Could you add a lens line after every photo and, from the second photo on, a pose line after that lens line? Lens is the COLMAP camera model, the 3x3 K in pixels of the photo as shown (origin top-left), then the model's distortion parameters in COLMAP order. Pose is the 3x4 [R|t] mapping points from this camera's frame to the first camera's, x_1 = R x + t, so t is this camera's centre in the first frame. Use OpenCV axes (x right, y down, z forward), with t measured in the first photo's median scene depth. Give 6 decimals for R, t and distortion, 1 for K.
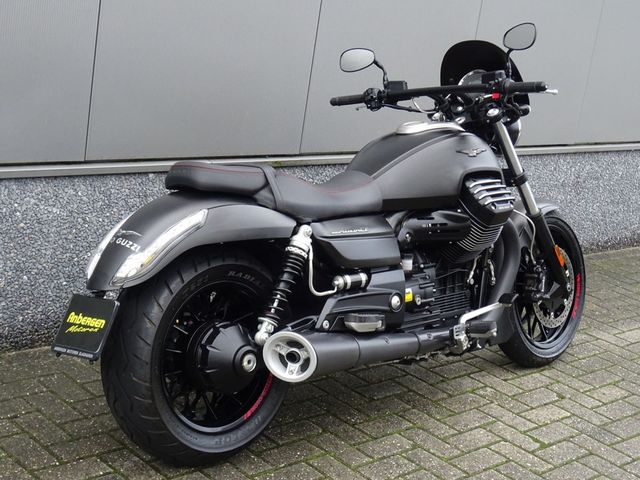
lens RADIAL K [[1087.6, 0, 320.0], [0, 1087.6, 240.0], [0, 0, 1]] dist [-0.027389, -0.050139]
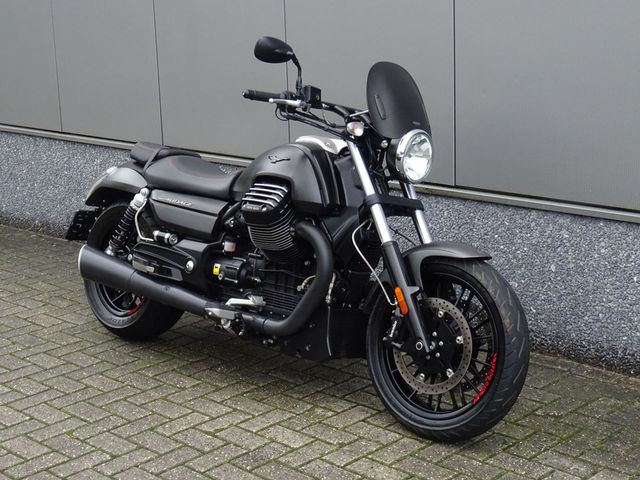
lens RADIAL K [[1087.6, 0, 320.0], [0, 1087.6, 240.0], [0, 0, 1]] dist [-0.027389, -0.050139]
pose [[0.040571, 0.090321, -0.995086, 1.409648], [-0.231116, 0.969746, 0.078598, -0.111915], [0.972080, 0.226792, 0.060218, 1.135719]]
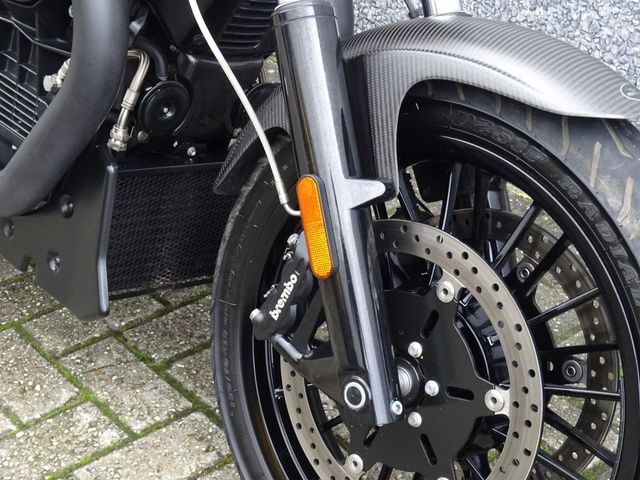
lens RADIAL K [[1087.6, 0, 320.0], [0, 1087.6, 240.0], [0, 0, 1]] dist [-0.027389, -0.050139]
pose [[0.008754, 0.415343, -0.909623, 0.577146], [-0.340199, 0.856632, 0.387873, -0.102331], [0.940313, 0.306058, 0.148799, 1.256331]]
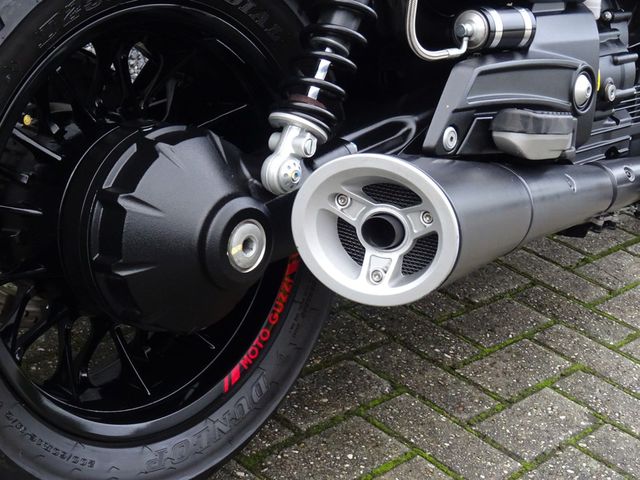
lens RADIAL K [[1087.6, 0, 320.0], [0, 1087.6, 240.0], [0, 0, 1]] dist [-0.027389, -0.050139]
pose [[0.997288, 0.001813, 0.073574, -0.063869], [-0.012562, 0.989218, 0.145912, 0.058526], [-0.072517, -0.146440, 0.986558, 0.633825]]
